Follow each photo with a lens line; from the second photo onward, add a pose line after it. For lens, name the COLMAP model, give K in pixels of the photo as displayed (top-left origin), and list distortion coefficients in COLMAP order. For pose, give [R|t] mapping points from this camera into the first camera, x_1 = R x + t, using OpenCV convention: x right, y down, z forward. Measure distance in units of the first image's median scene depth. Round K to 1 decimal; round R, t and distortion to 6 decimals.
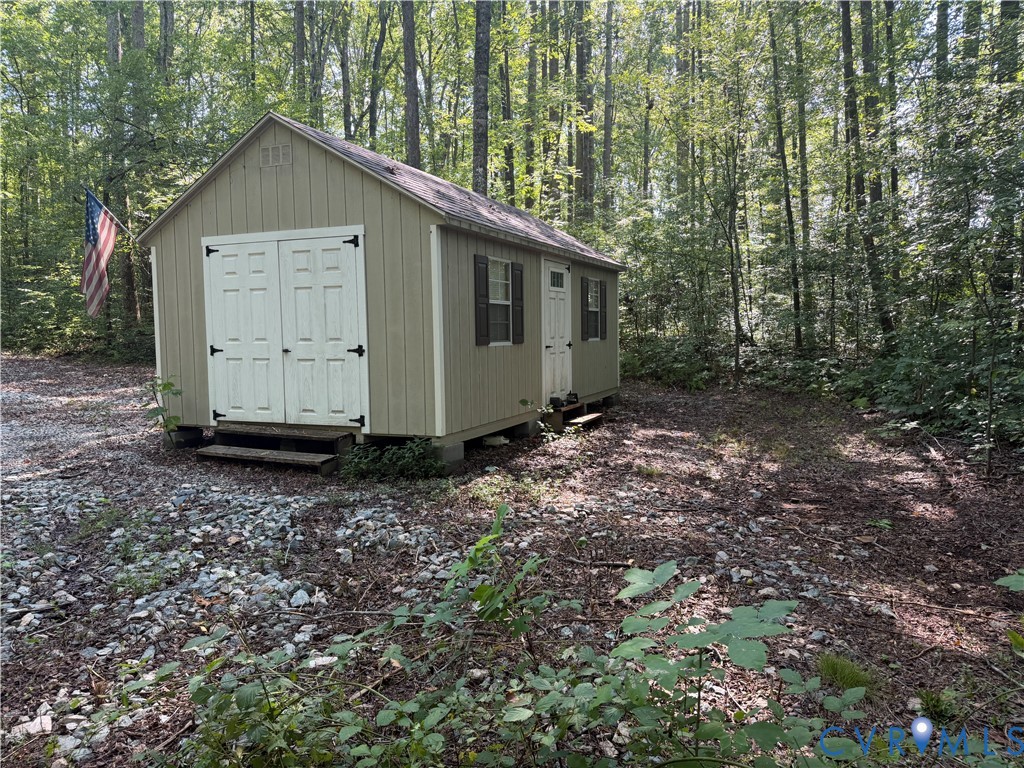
lens RADIAL K [[722.8, 0, 515.3], [0, 722.8, 380.0], [0, 0, 1]] dist [0.032832, -0.042967]
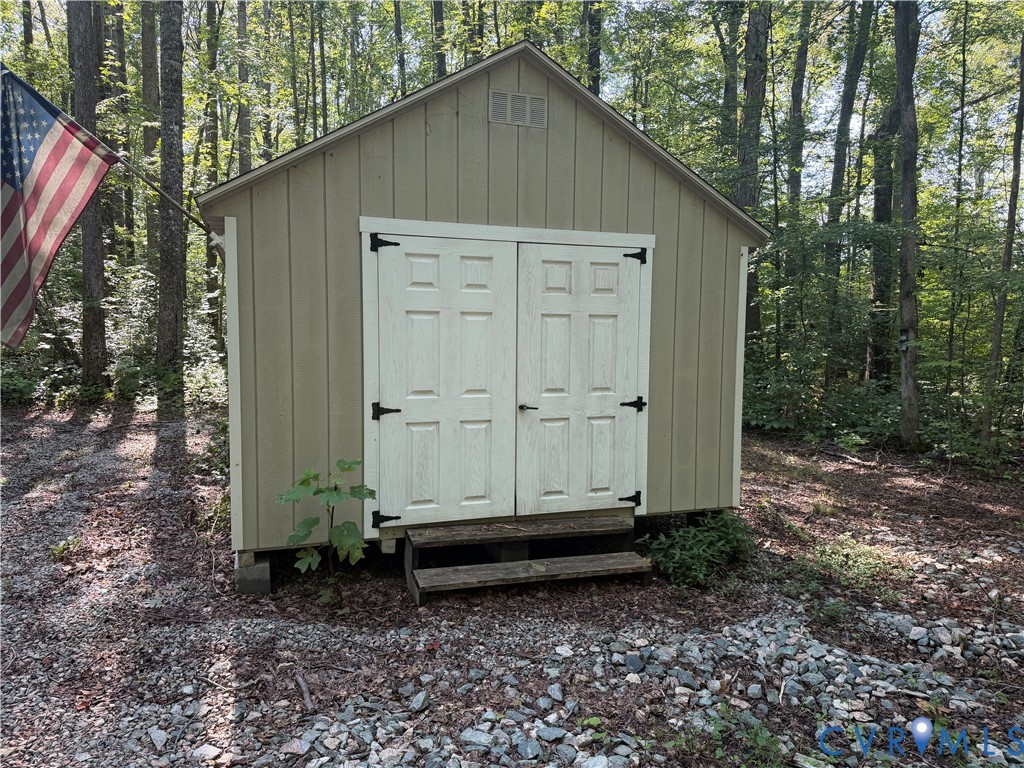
lens RADIAL K [[722.8, 0, 513.4], [0, 722.8, 383.2], [0, 0, 1]] dist [0.032832, -0.042967]
pose [[0.735957, -0.032045, 0.676269, -0.806174], [0.025730, 0.999481, 0.019359, -0.079243], [-0.676539, 0.003153, 0.736400, 0.539715]]
